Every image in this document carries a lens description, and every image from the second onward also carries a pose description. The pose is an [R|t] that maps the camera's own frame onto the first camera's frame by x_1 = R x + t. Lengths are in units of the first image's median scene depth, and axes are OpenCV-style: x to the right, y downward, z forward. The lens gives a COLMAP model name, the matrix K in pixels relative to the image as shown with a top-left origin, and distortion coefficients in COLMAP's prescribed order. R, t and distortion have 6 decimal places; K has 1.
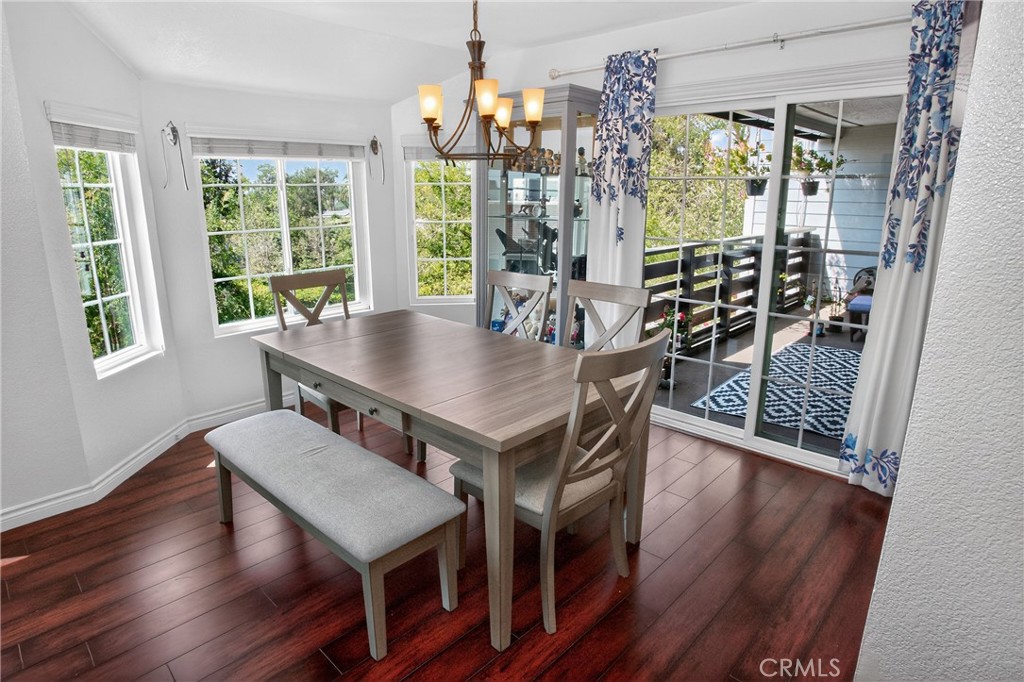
lens RADIAL K [[567.8, 0, 509.5], [0, 567.8, 335.0], [0, 0, 1]] dist [-0.079126, 0.028968]
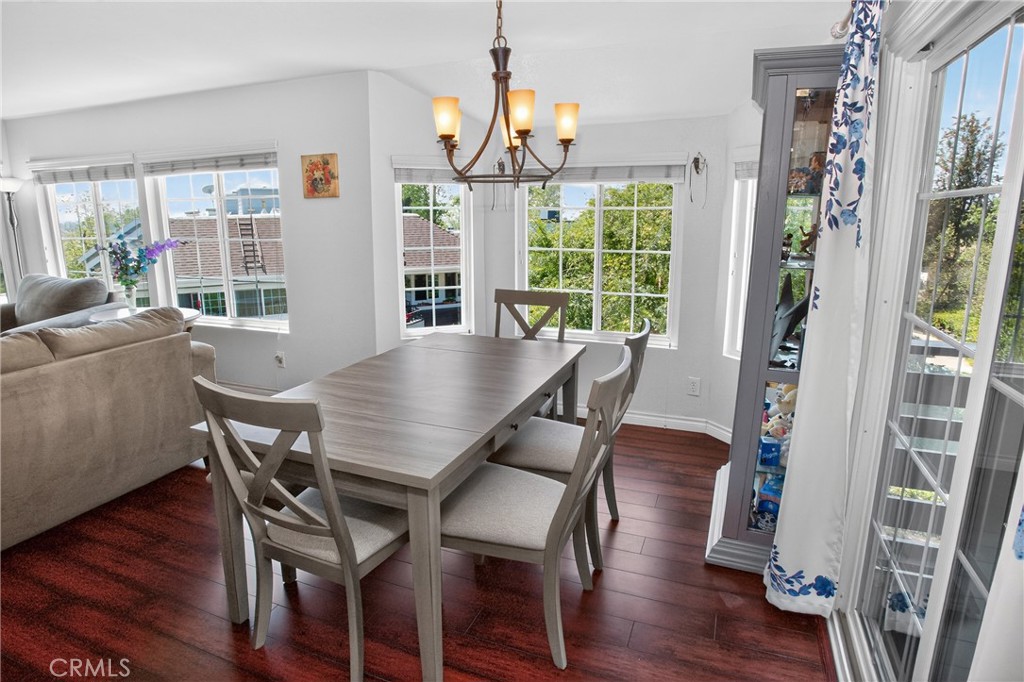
lens RADIAL K [[567.8, 0, 509.5], [0, 567.8, 335.0], [0, 0, 1]] dist [-0.079126, 0.028968]
pose [[0.374419, 0.194599, -0.906610, 0.592220], [-0.228467, 0.966949, 0.113196, -0.137138], [0.898673, 0.164747, 0.406503, 0.522760]]
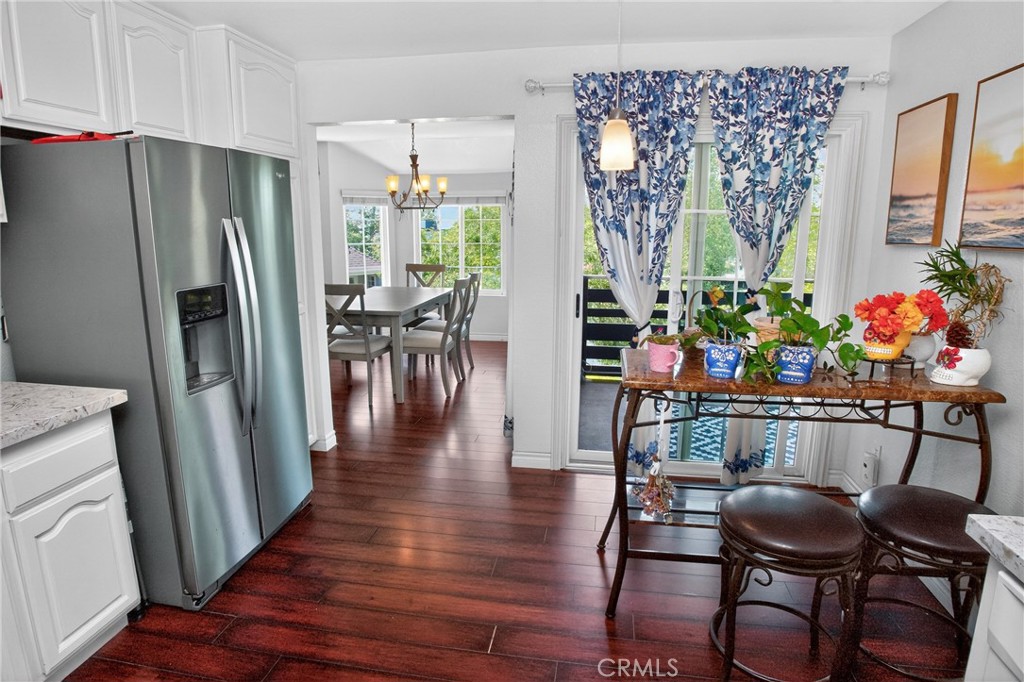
lens RADIAL K [[567.8, 0, 509.5], [0, 567.8, 335.0], [0, 0, 1]] dist [-0.079126, 0.028968]
pose [[0.562740, 0.160084, -0.810985, 1.441740], [-0.205274, 0.977401, 0.050494, -0.022958], [0.800741, 0.138059, 0.582884, 0.091247]]
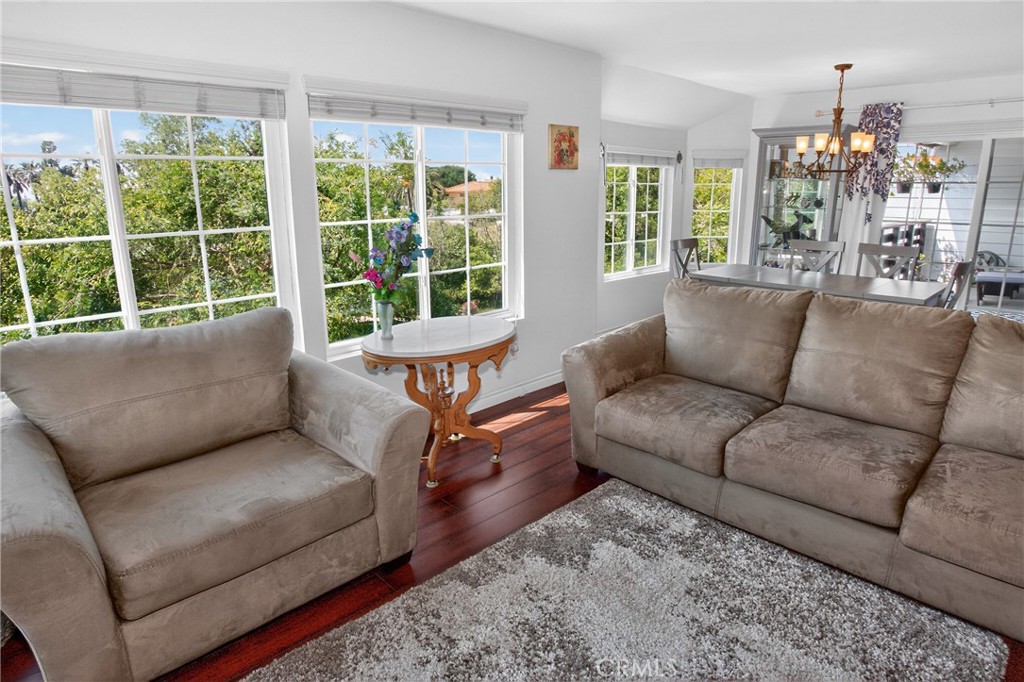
lens RADIAL K [[586.7, 0, 512.0], [0, 586.7, 333.2], [0, 0, 1]] dist [-0.079352, 0.028993]
pose [[0.999456, 0.004960, -0.032595, -0.757513], [-0.005171, 0.999966, -0.006396, 0.159464], [0.032562, 0.006561, 0.999448, -0.625279]]
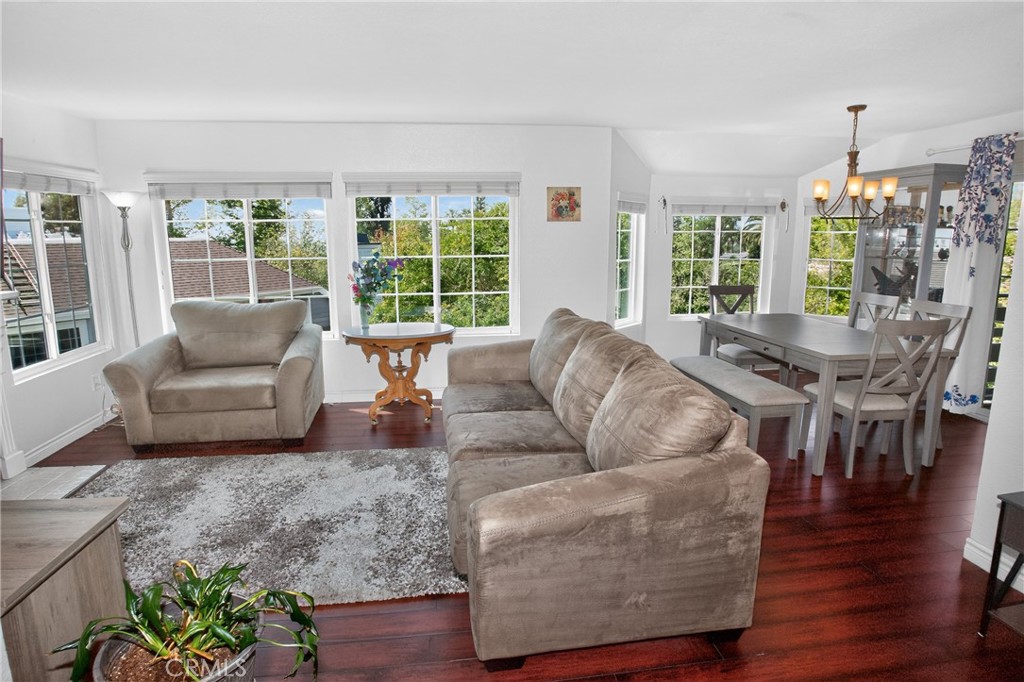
lens RADIAL K [[567.8, 0, 509.5], [0, 567.8, 335.0], [0, 0, 1]] dist [-0.079126, 0.028968]
pose [[0.785044, 0.107269, -0.610081, 0.141153], [-0.151060, 0.988310, -0.020611, 0.156359], [0.600738, 0.108339, 0.792071, -0.638889]]
